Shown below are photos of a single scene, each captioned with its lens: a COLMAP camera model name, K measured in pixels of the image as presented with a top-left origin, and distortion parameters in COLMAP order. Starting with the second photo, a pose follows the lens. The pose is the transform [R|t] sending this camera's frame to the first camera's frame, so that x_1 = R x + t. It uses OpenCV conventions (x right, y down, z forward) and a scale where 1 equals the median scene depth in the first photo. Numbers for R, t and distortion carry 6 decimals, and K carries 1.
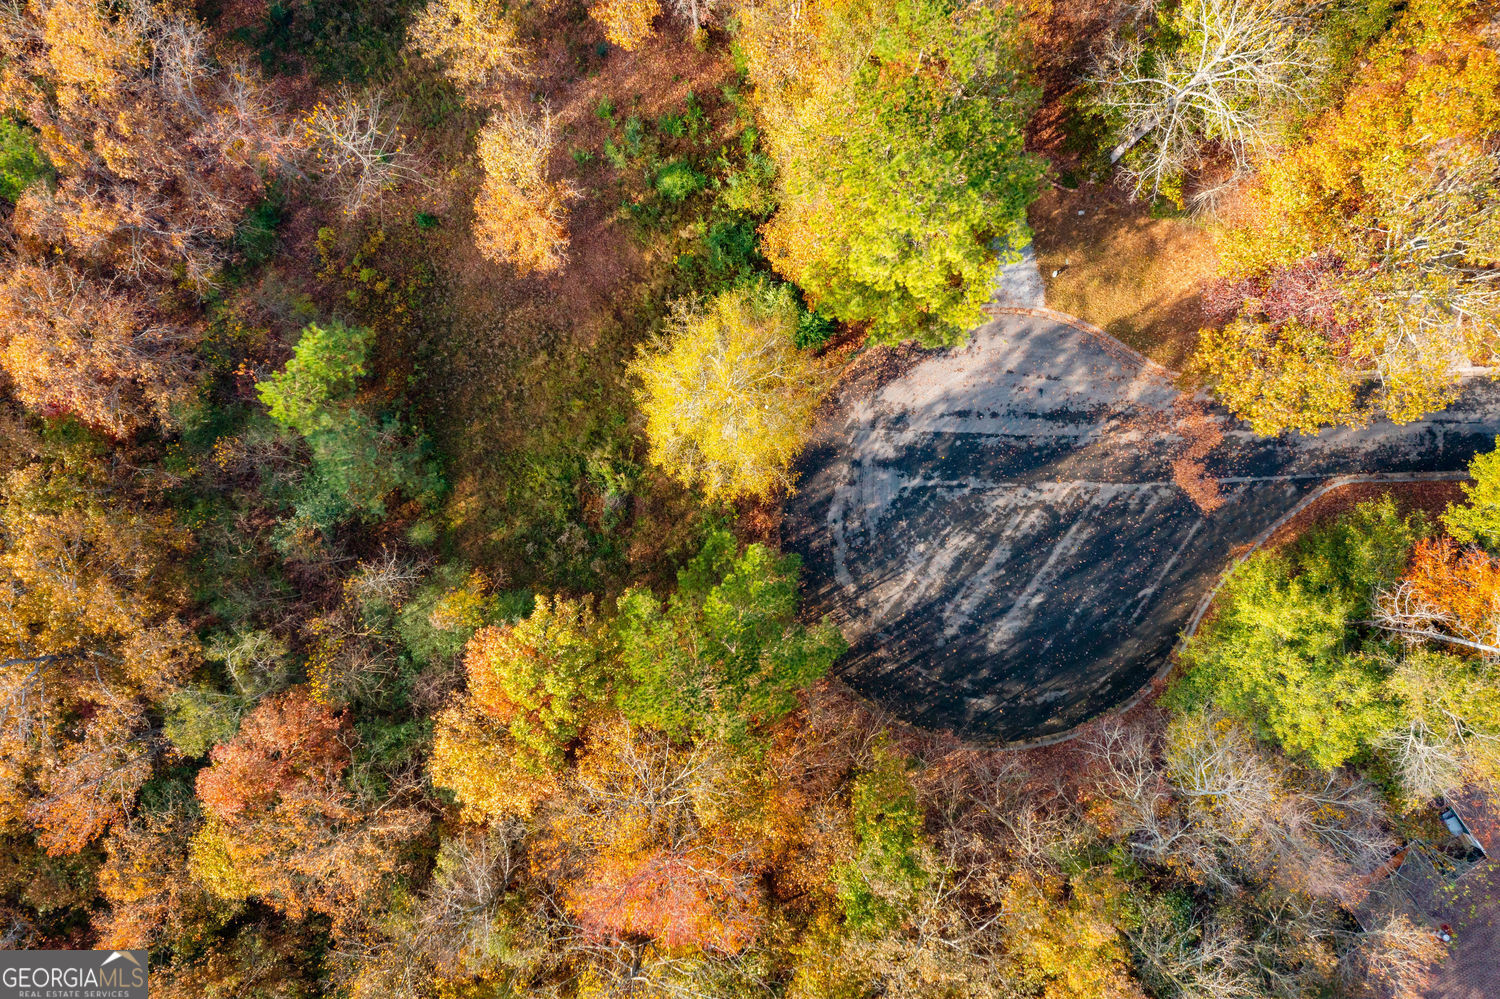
lens RADIAL K [[1172.1, 0, 742.4], [0, 1172.1, 499.8], [0, 0, 1]] dist [-0.029726, 0.013585]
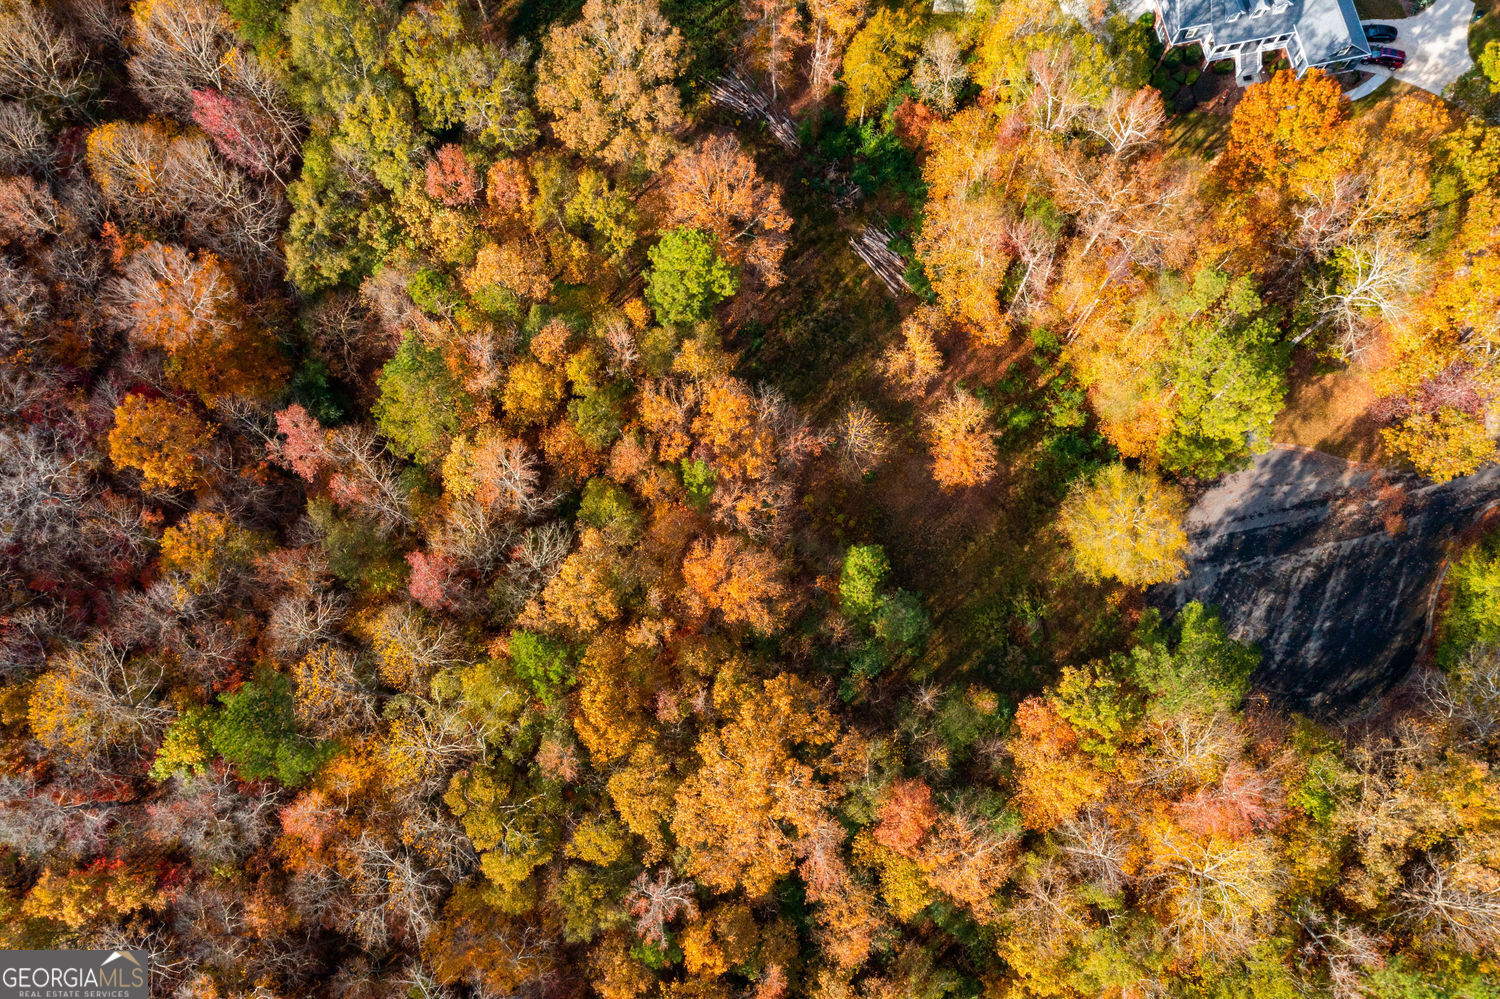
lens RADIAL K [[1172.1, 0, 756.2], [0, 1172.1, 493.2], [0, 0, 1]] dist [-0.029726, 0.013585]
pose [[0.975845, -0.215857, 0.033657, -0.492724], [0.217881, 0.950359, -0.222137, 0.098887], [0.015964, 0.224104, 0.974434, -0.536456]]
